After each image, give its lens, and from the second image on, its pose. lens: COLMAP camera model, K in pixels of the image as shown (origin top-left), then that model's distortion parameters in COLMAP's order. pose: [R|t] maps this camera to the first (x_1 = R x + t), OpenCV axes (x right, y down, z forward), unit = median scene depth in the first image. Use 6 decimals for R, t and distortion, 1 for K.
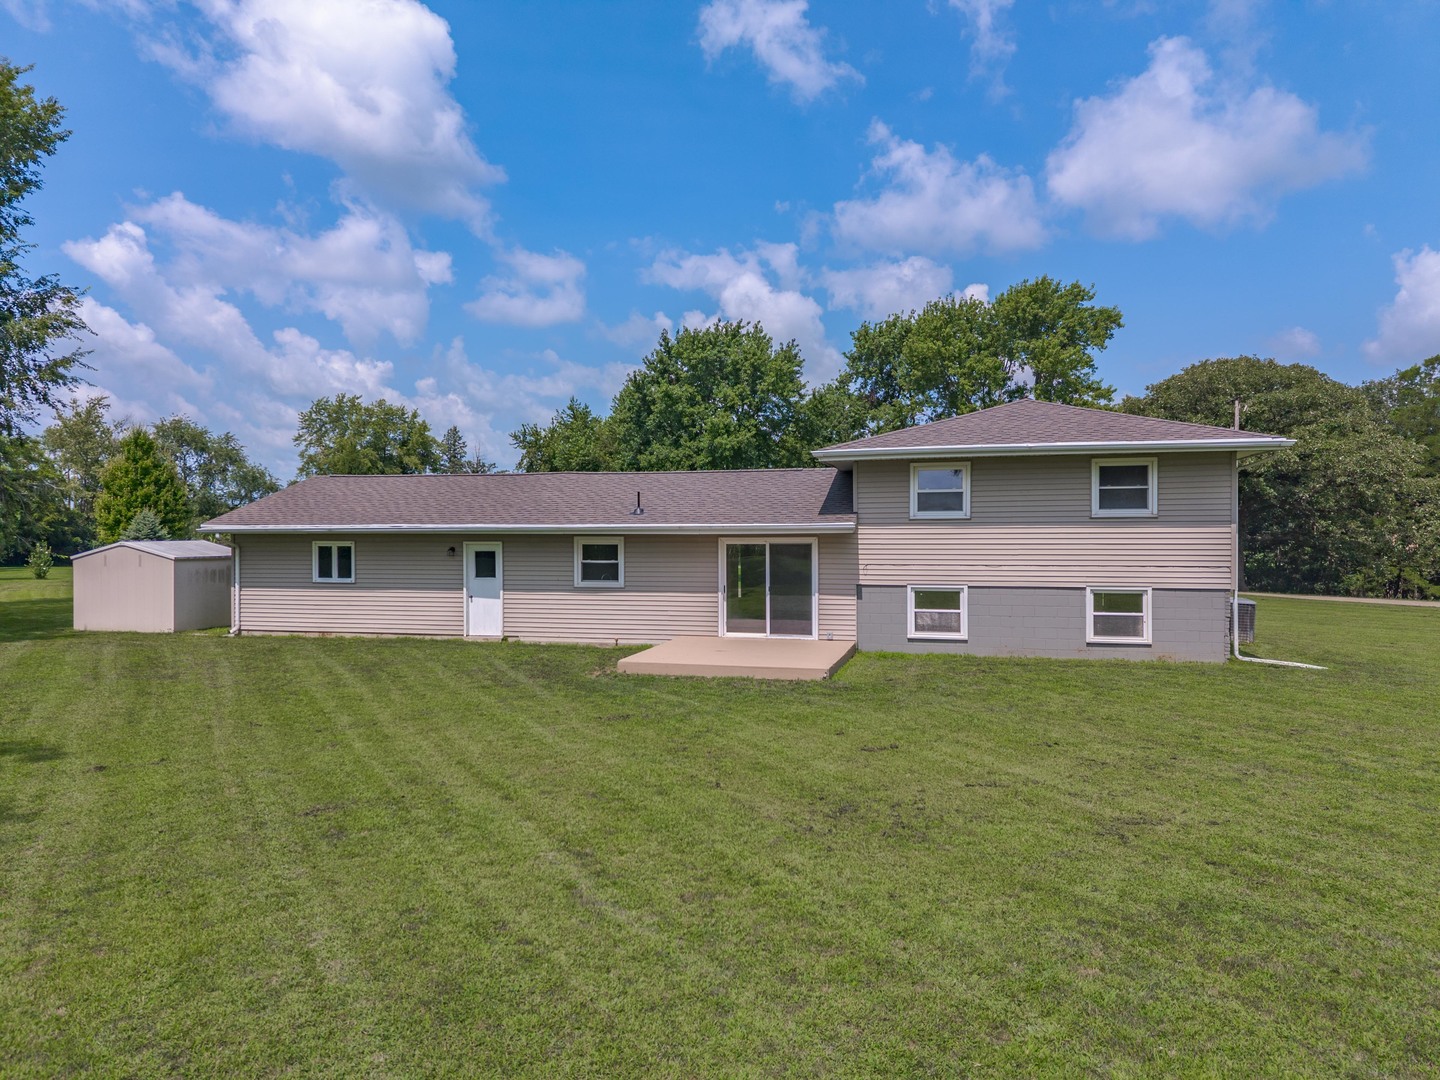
lens RADIAL K [[958.1, 0, 716.5], [0, 958.1, 548.4], [0, 0, 1]] dist [0.018155, -0.010907]
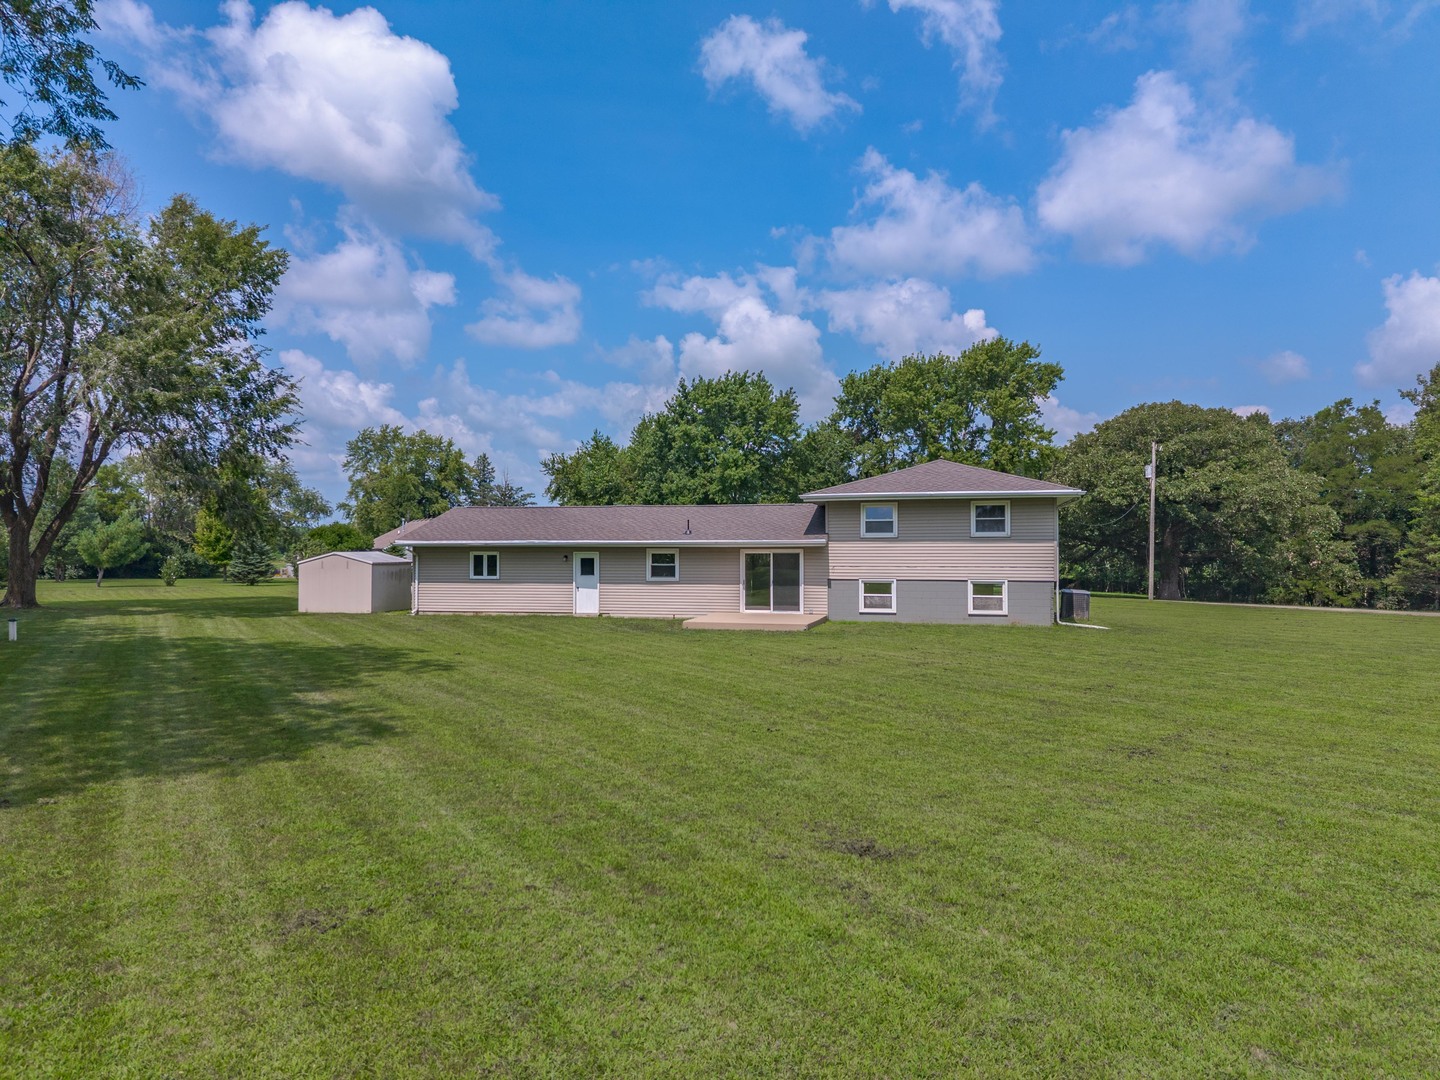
lens RADIAL K [[958.1, 0, 716.5], [0, 958.1, 548.4], [0, 0, 1]] dist [0.018155, -0.010907]
pose [[0.999997, 0.002330, 0.000453, -0.013078], [-0.002321, 0.999793, -0.020216, 0.006615], [-0.000500, 0.020215, 0.999796, -0.196109]]
